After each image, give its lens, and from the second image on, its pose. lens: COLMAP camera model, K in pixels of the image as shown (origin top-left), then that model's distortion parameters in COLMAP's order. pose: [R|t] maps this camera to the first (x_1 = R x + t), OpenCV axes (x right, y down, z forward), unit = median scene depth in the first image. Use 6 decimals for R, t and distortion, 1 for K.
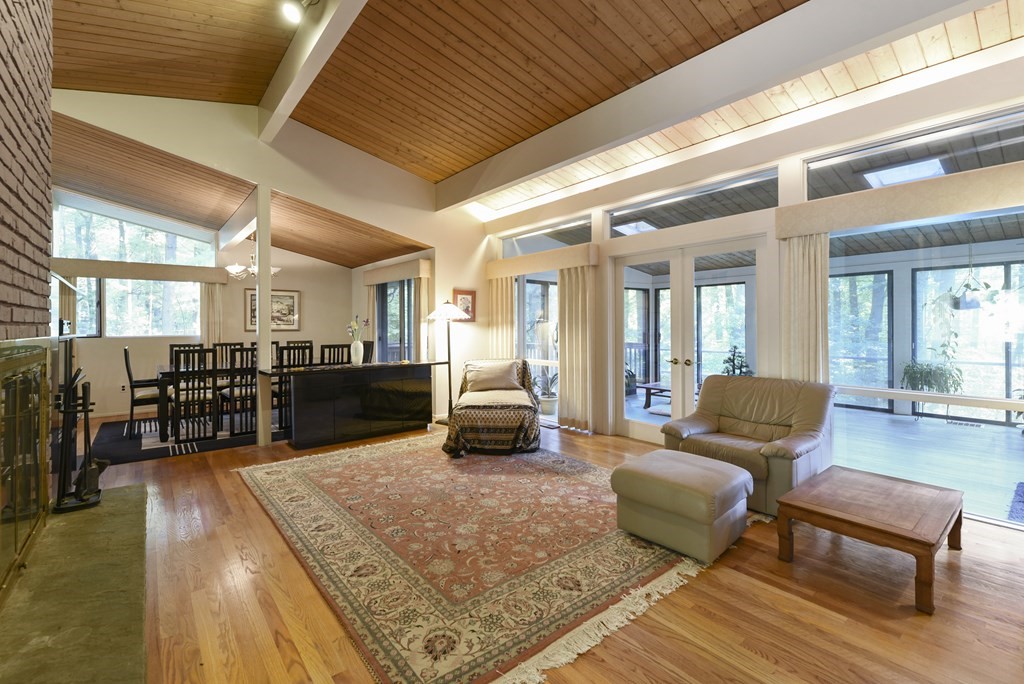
lens RADIAL K [[440.8, 0, 513.7], [0, 440.8, 325.6], [0, 0, 1]] dist [0.003322, -0.003204]
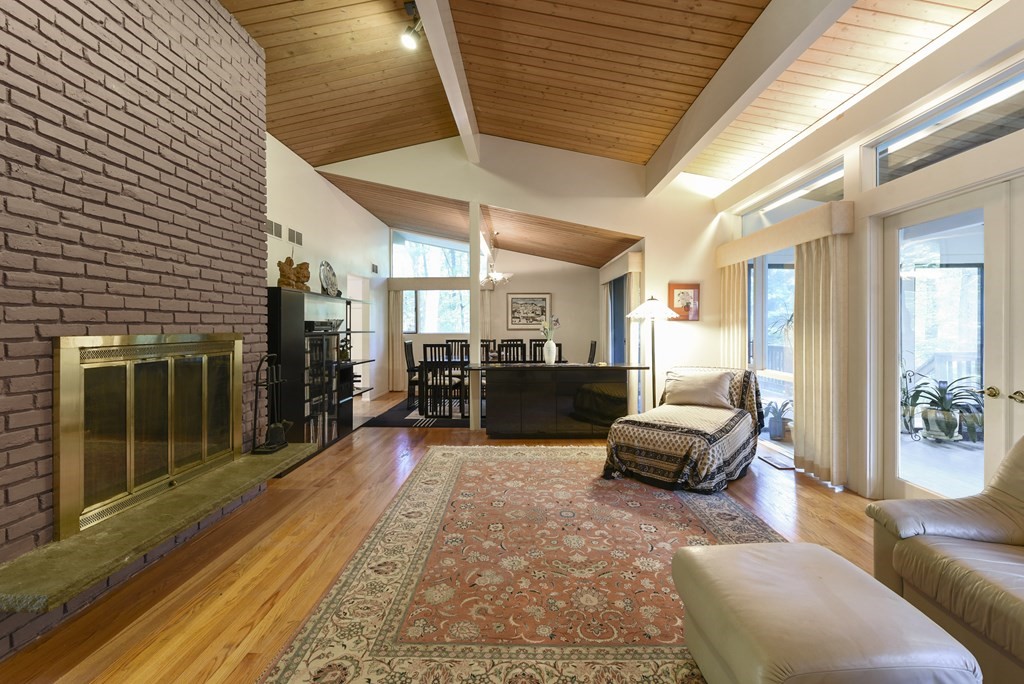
lens RADIAL K [[440.8, 0, 518.7], [0, 440.8, 328.5], [0, 0, 1]] dist [0.003322, -0.003204]
pose [[0.763594, 0.005760, -0.645671, 0.309415], [-0.000838, 0.999968, 0.007929, -0.000646], [0.645696, -0.005514, 0.763574, 0.243311]]
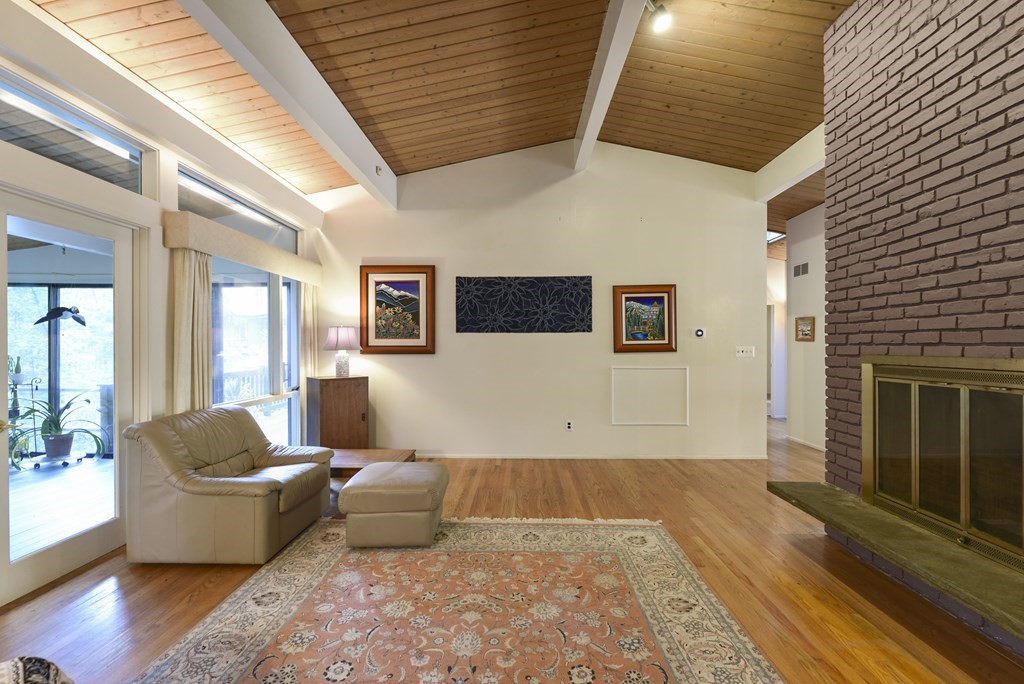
lens RADIAL K [[440.8, 0, 511.8], [0, 440.8, 344.5], [0, 0, 1]] dist [0.003322, -0.003204]
pose [[-0.754719, 0.008117, 0.655998, -0.392313], [0.004741, 0.999965, -0.006919, -0.001011], [-0.656031, -0.002112, -0.754731, 1.111422]]
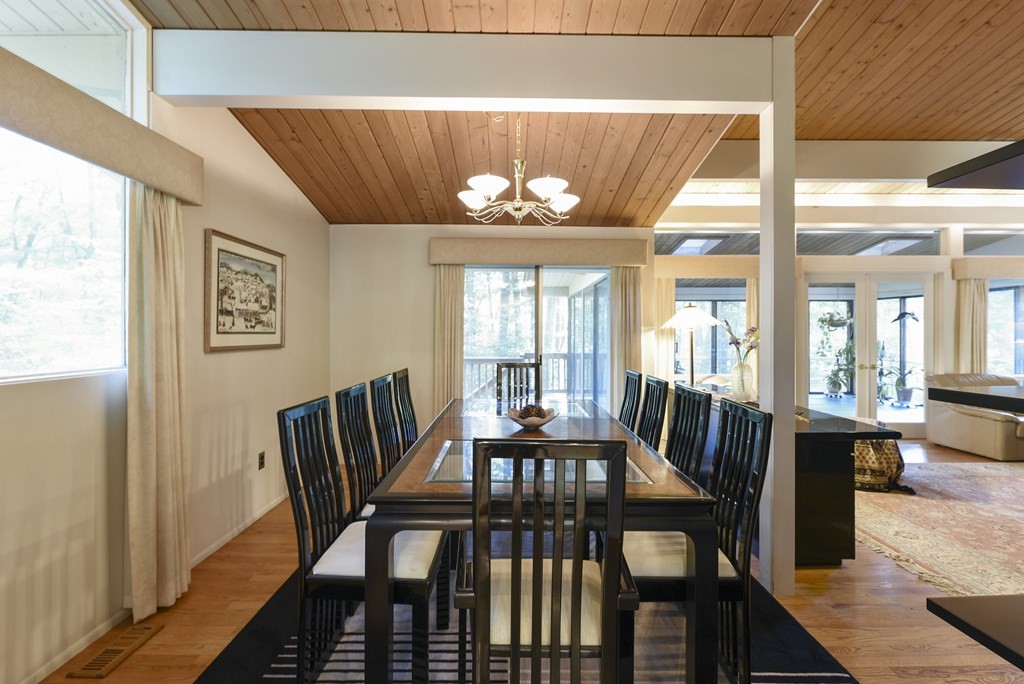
lens RADIAL K [[440.8, 0, 512.0], [0, 440.8, 337.5], [0, 0, 1]] dist [0.003322, -0.003204]
pose [[0.637772, -0.001676, 0.770223, -1.344887], [-0.003703, 0.999979, 0.005242, -0.003029], [-0.770216, -0.006195, 0.637753, 1.110237]]
